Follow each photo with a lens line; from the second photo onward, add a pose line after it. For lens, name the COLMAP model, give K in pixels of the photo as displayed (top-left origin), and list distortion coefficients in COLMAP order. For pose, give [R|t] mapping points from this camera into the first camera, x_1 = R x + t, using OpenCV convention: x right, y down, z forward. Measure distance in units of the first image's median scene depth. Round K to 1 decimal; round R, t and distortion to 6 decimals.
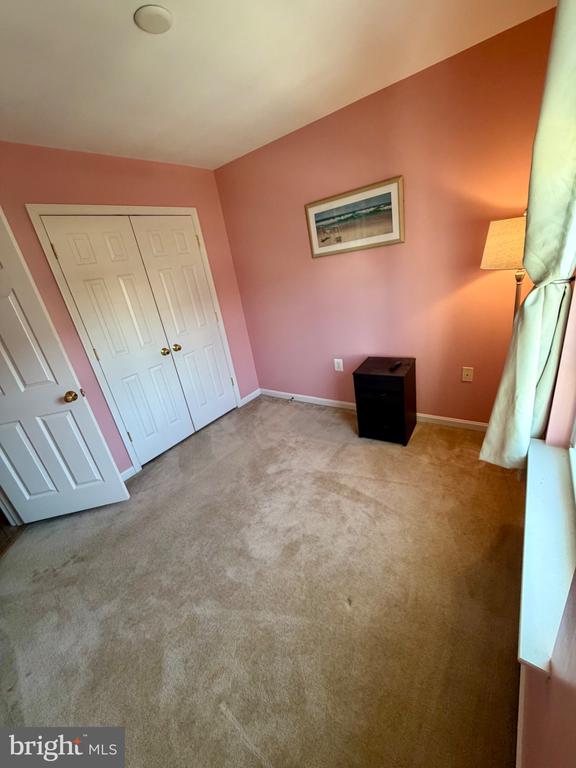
lens RADIAL K [[305.8, 0, 287.1], [0, 305.8, 381.0], [0, 0, 1]] dist [0.000019, 0.000003]
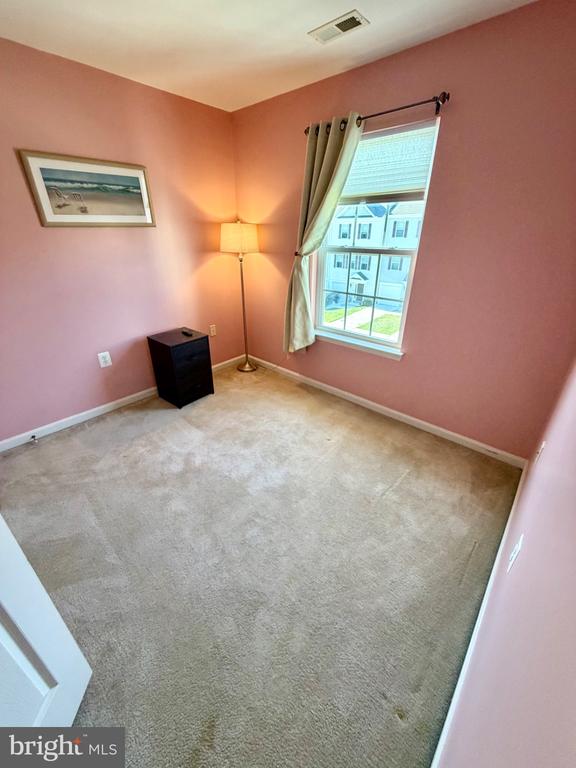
lens RADIAL K [[305.8, 0, 287.1], [0, 305.8, 381.0], [0, 0, 1]] dist [0.000019, 0.000003]
pose [[0.097336, -0.293840, 0.950886, -0.739170], [0.352195, 0.903769, 0.243228, -0.030779], [-0.930851, 0.311223, 0.191458, 0.443632]]
